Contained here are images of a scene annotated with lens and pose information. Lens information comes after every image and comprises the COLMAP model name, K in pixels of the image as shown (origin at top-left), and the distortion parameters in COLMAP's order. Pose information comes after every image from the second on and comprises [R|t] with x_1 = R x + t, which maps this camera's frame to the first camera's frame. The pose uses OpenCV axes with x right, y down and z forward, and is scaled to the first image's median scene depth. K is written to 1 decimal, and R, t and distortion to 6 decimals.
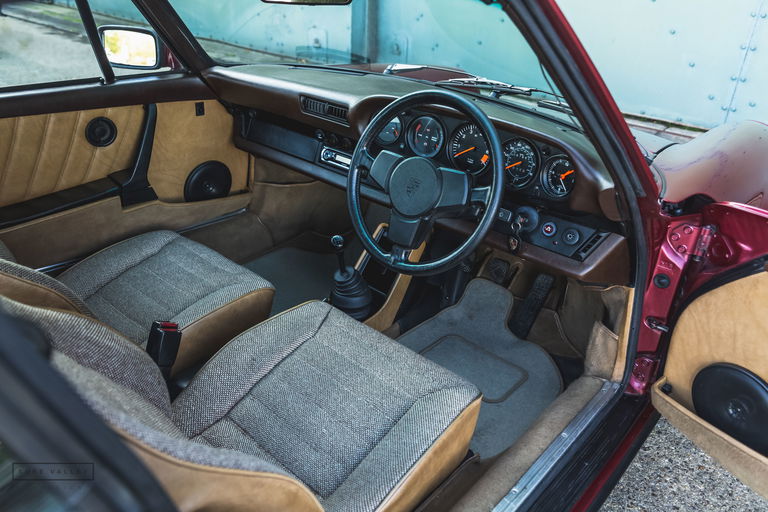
lens RADIAL K [[611.7, 0, 382.0], [0, 611.7, 266.3], [0, 0, 1]] dist [-0.004861, 0.000838]
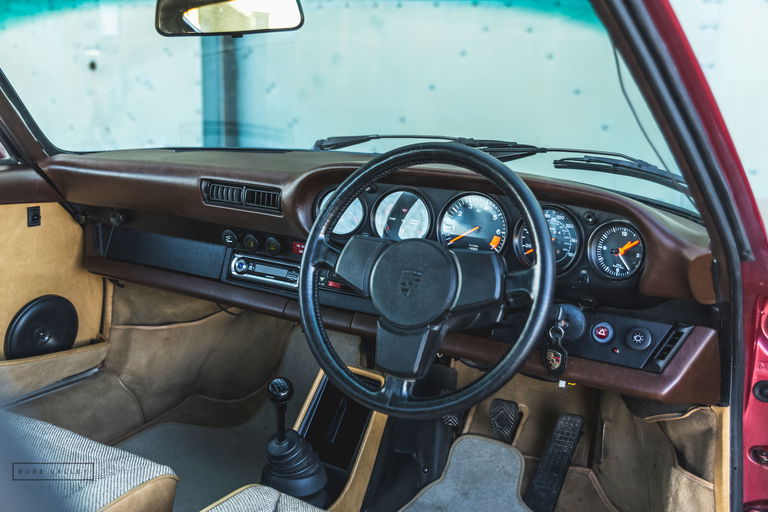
lens RADIAL K [[829.1, 0, 384.0], [0, 829.1, 256.0], [0, 0, 1]] dist [-0.007749, -0.040945]
pose [[0.979810, -0.063931, 0.189436, -0.124966], [0.107845, 0.966835, -0.231515, 0.040663], [-0.168352, 0.247270, 0.954209, 0.117551]]
